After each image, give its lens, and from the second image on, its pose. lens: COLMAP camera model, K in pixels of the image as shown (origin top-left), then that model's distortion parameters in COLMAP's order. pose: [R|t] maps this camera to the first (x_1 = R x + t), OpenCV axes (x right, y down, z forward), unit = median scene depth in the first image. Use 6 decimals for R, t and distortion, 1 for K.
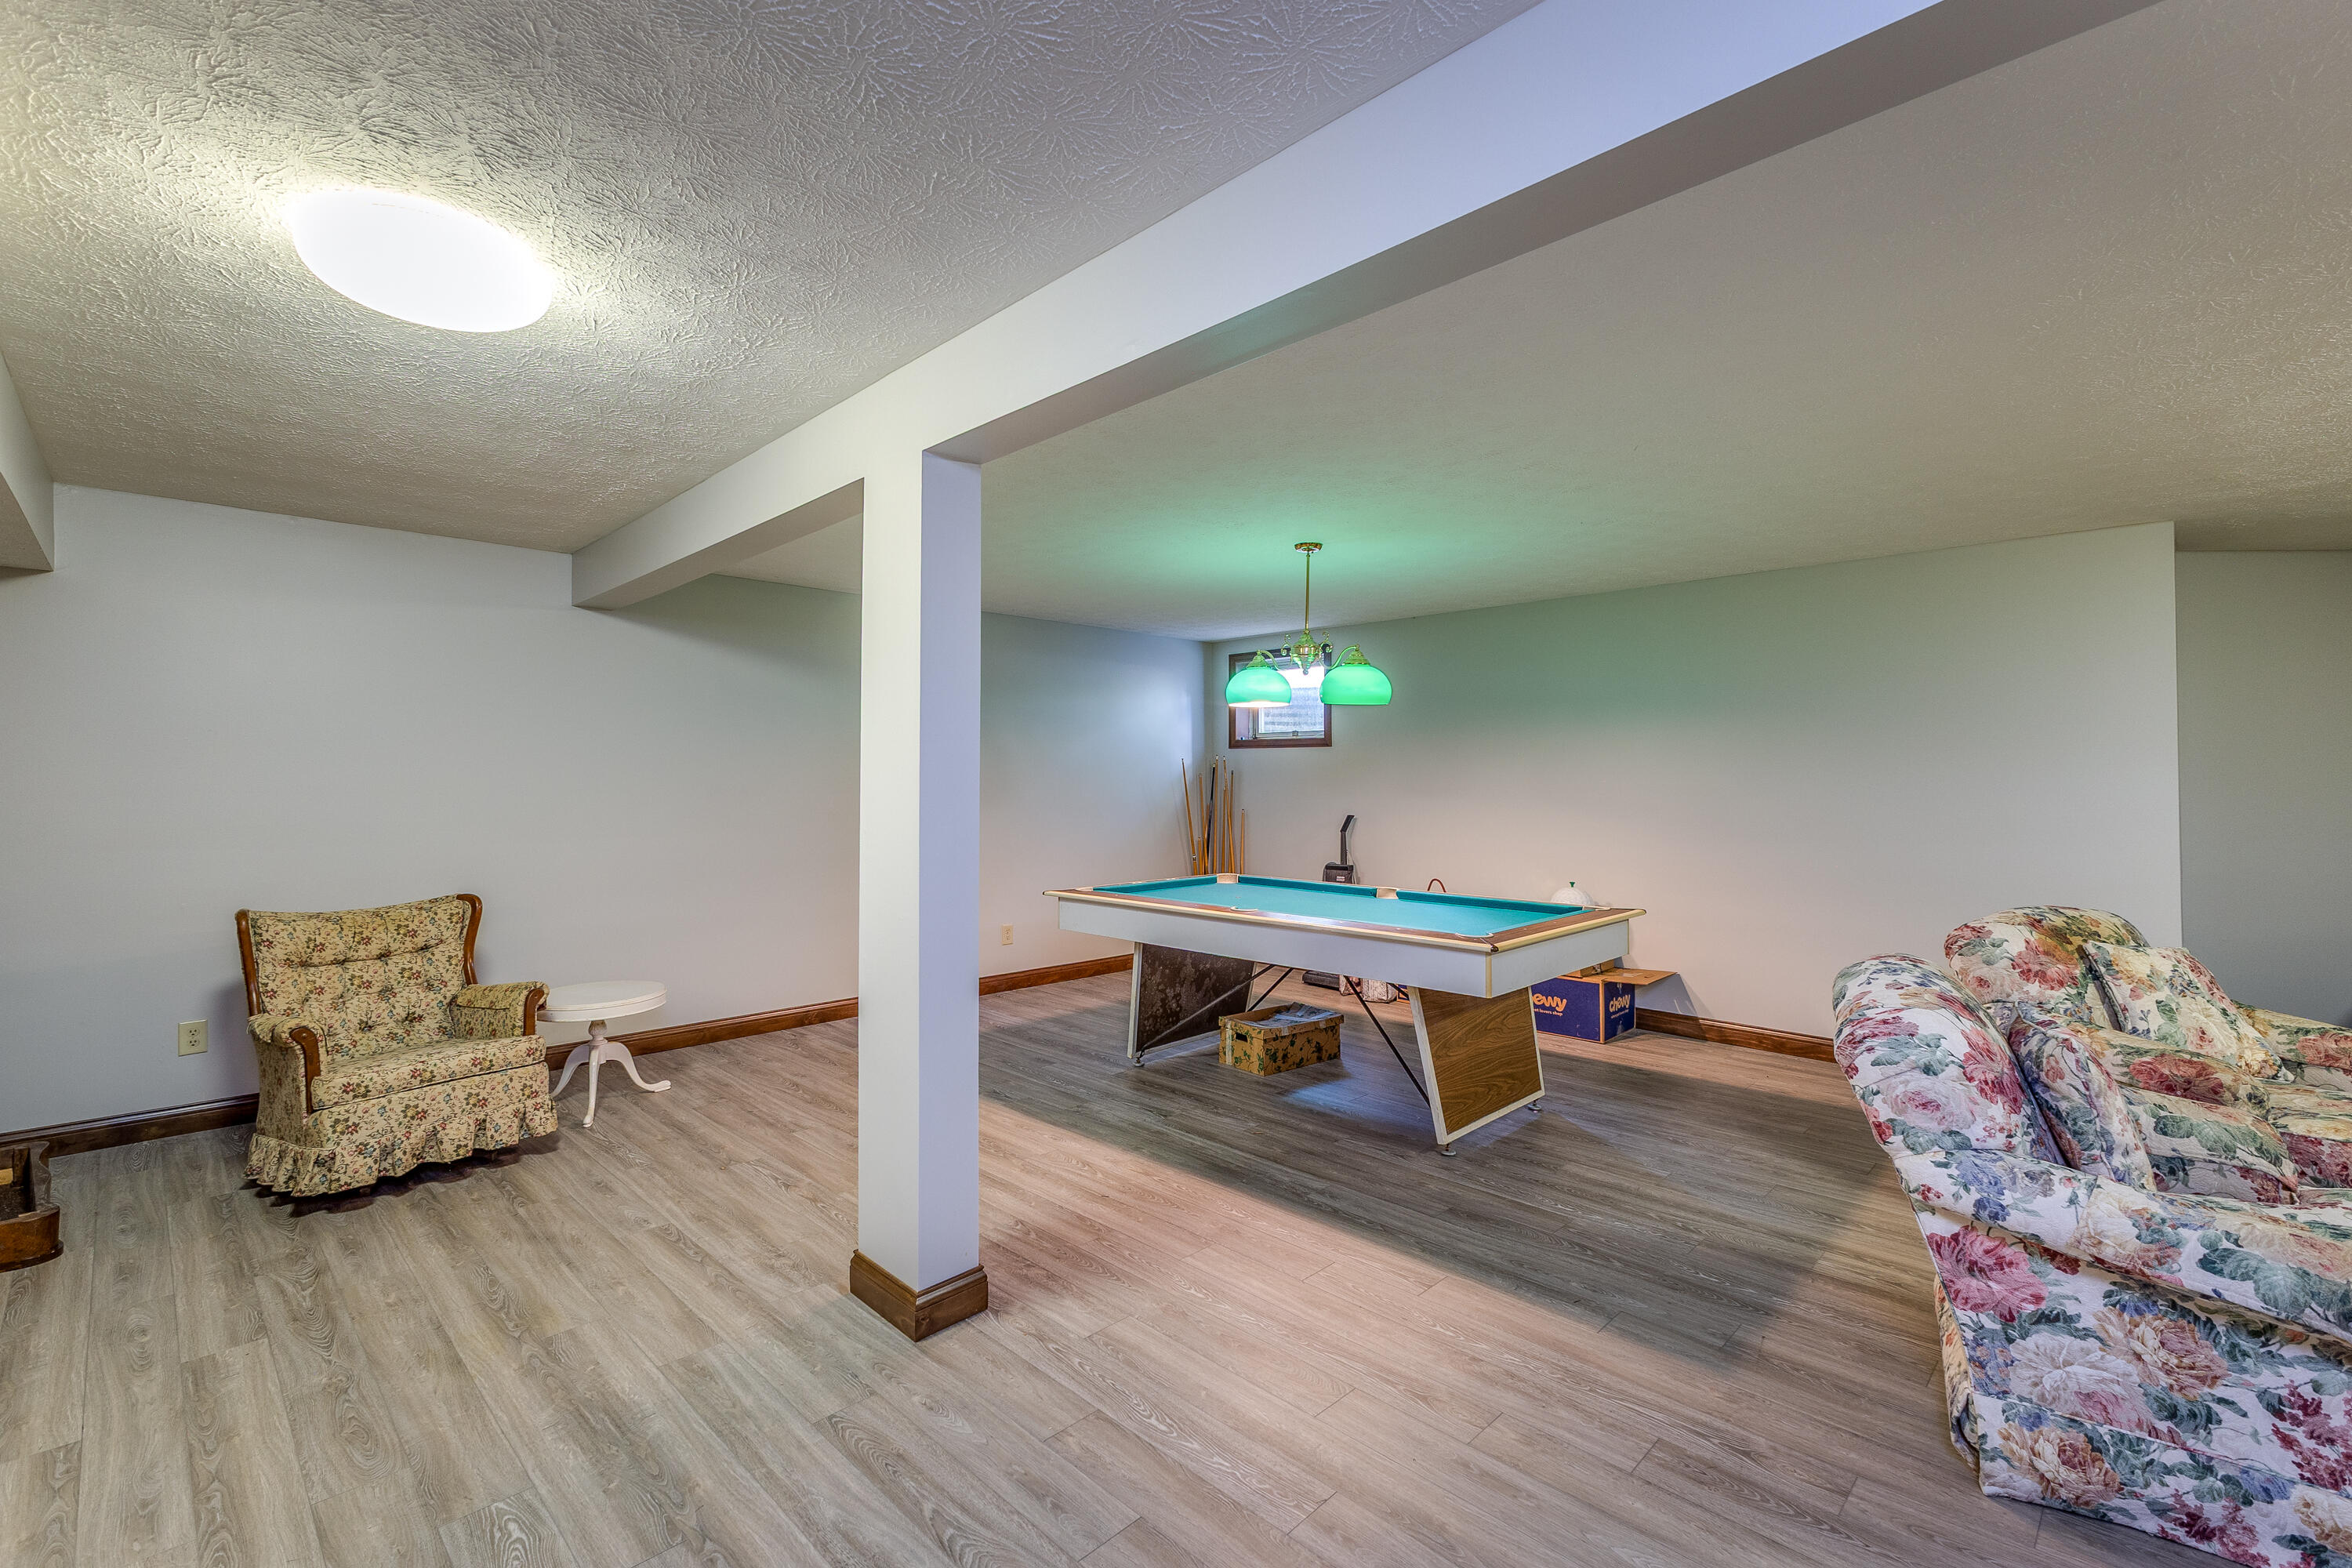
lens RADIAL K [[1015.5, 0, 1172.0], [0, 1015.5, 780.6], [0, 0, 1]] dist [-0.004599, -0.000257]
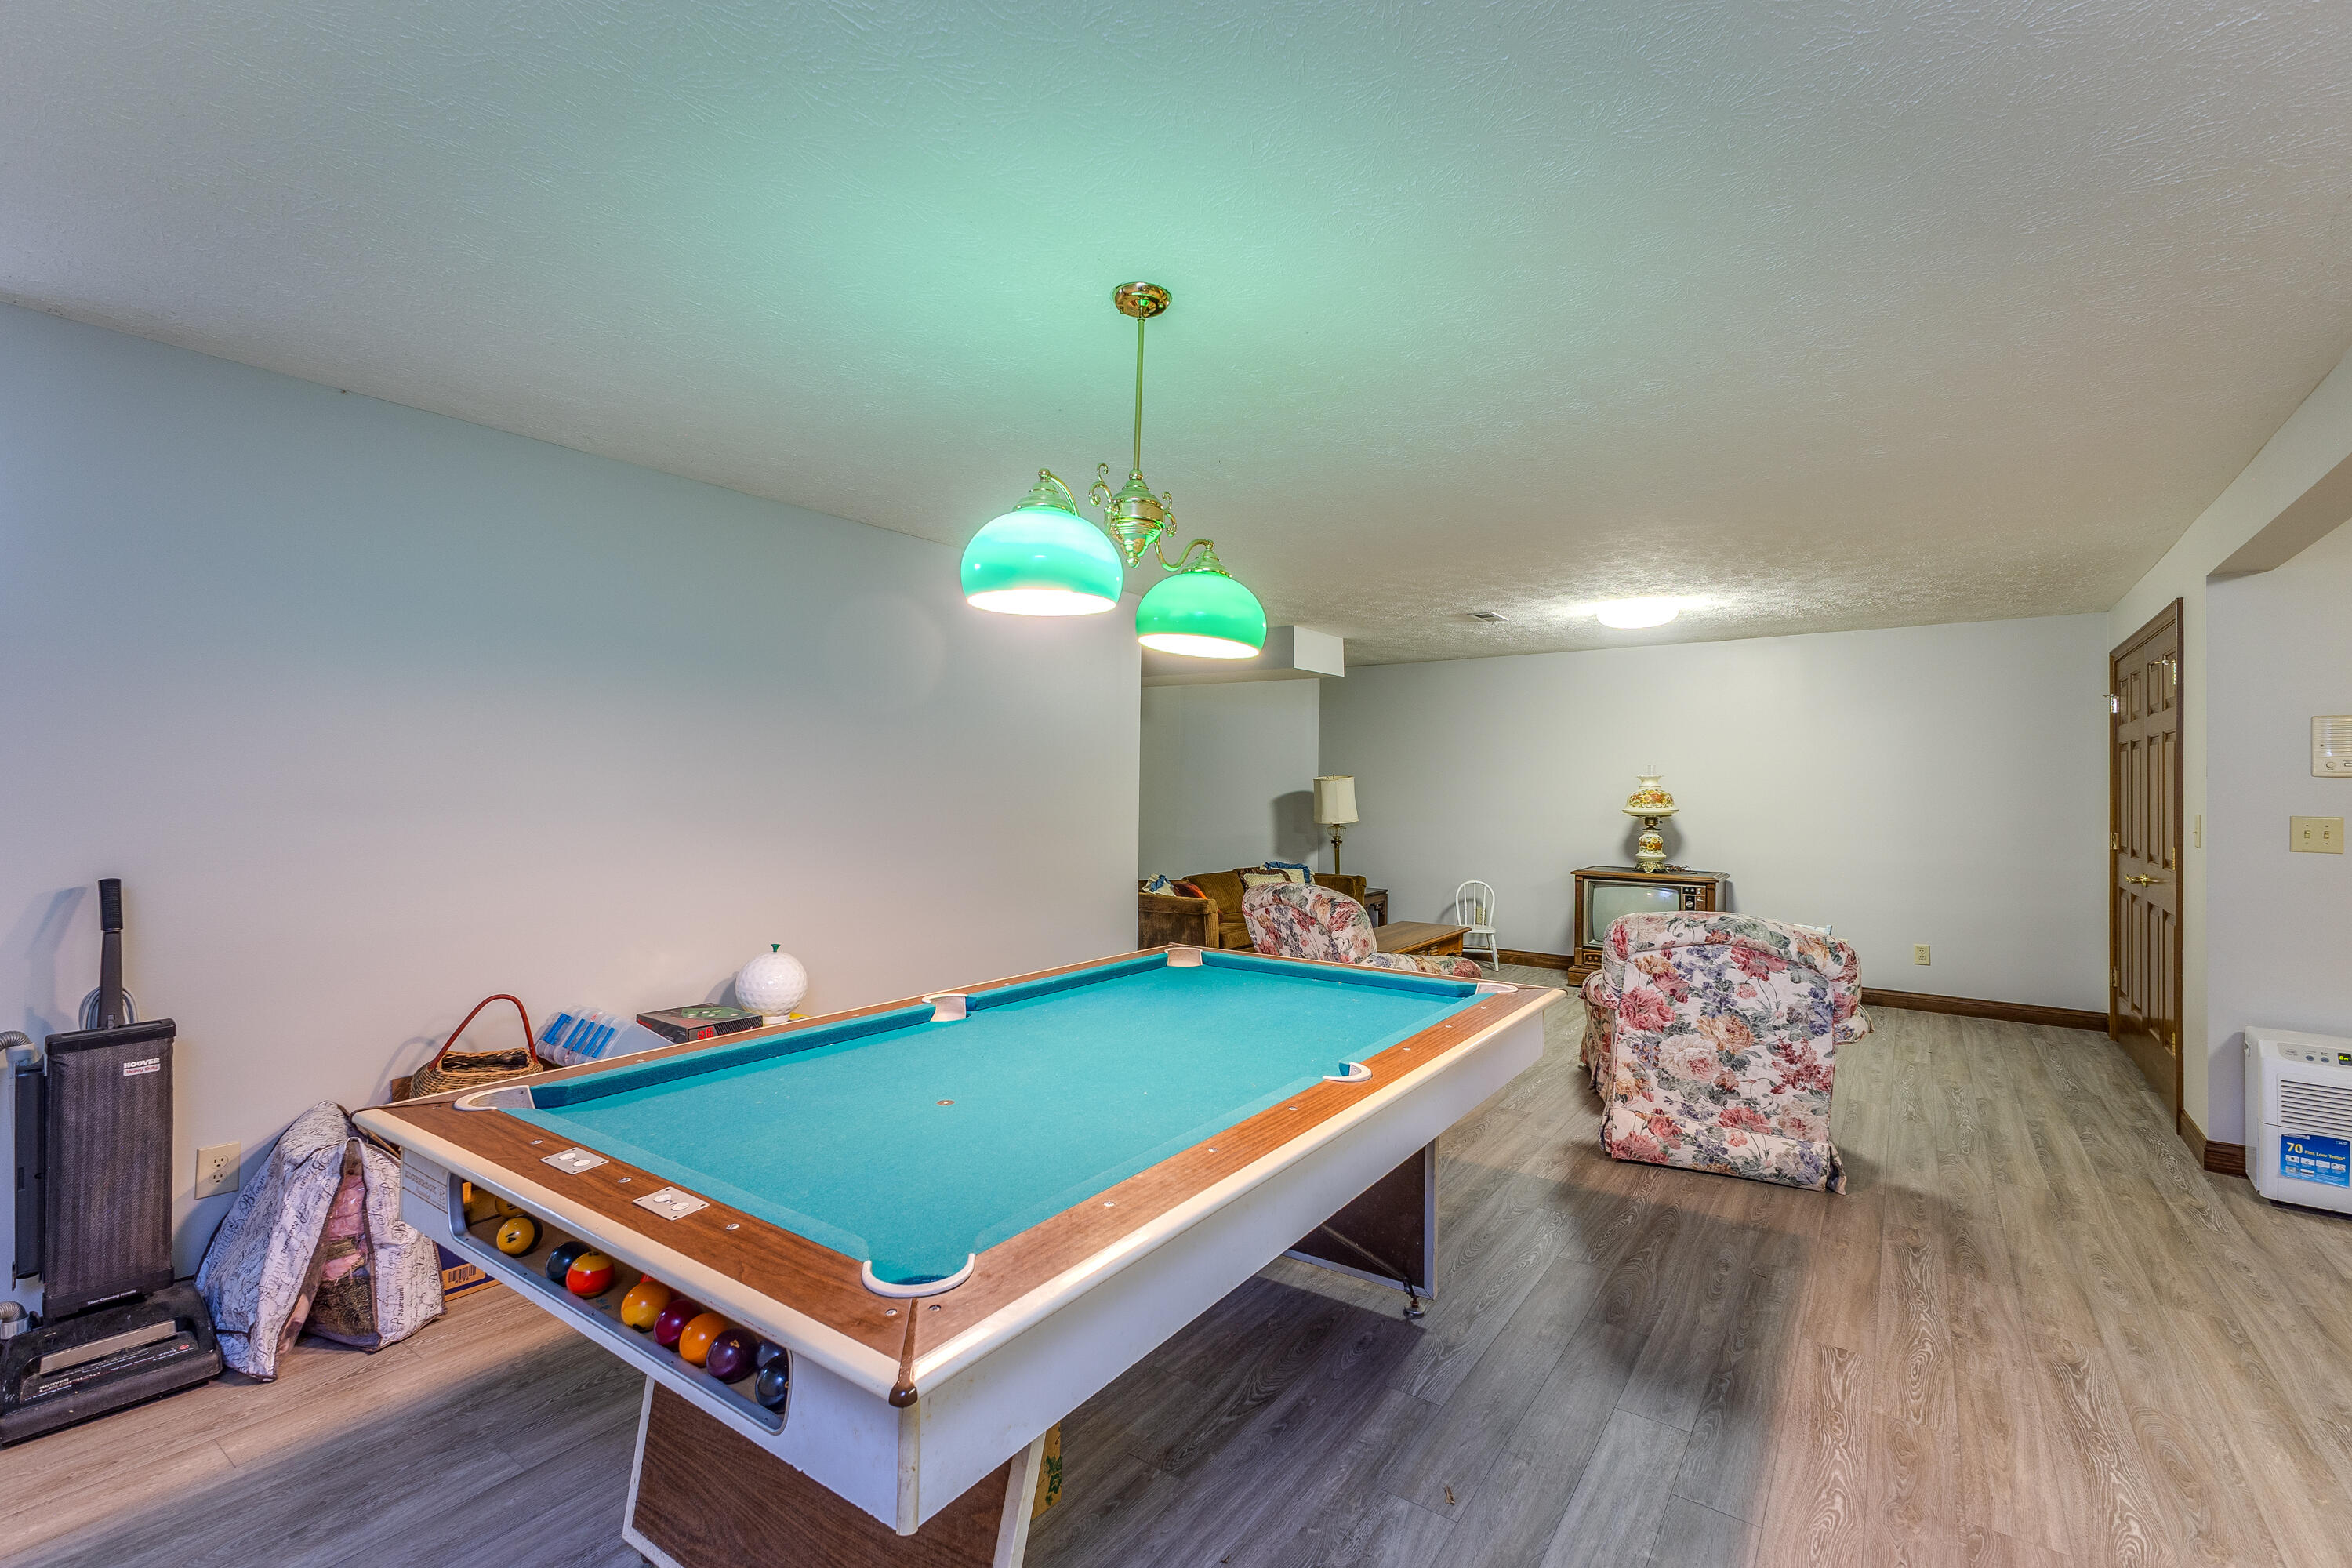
lens RADIAL K [[1015.5, 0, 1173.6], [0, 1015.5, 785.1], [0, 0, 1]] dist [-0.004599, -0.000257]
pose [[-0.141091, 0.002015, 0.989995, -0.554105], [-0.001058, 0.999997, -0.002186, 0.001945], [-0.989996, -0.001356, -0.141089, 1.725058]]
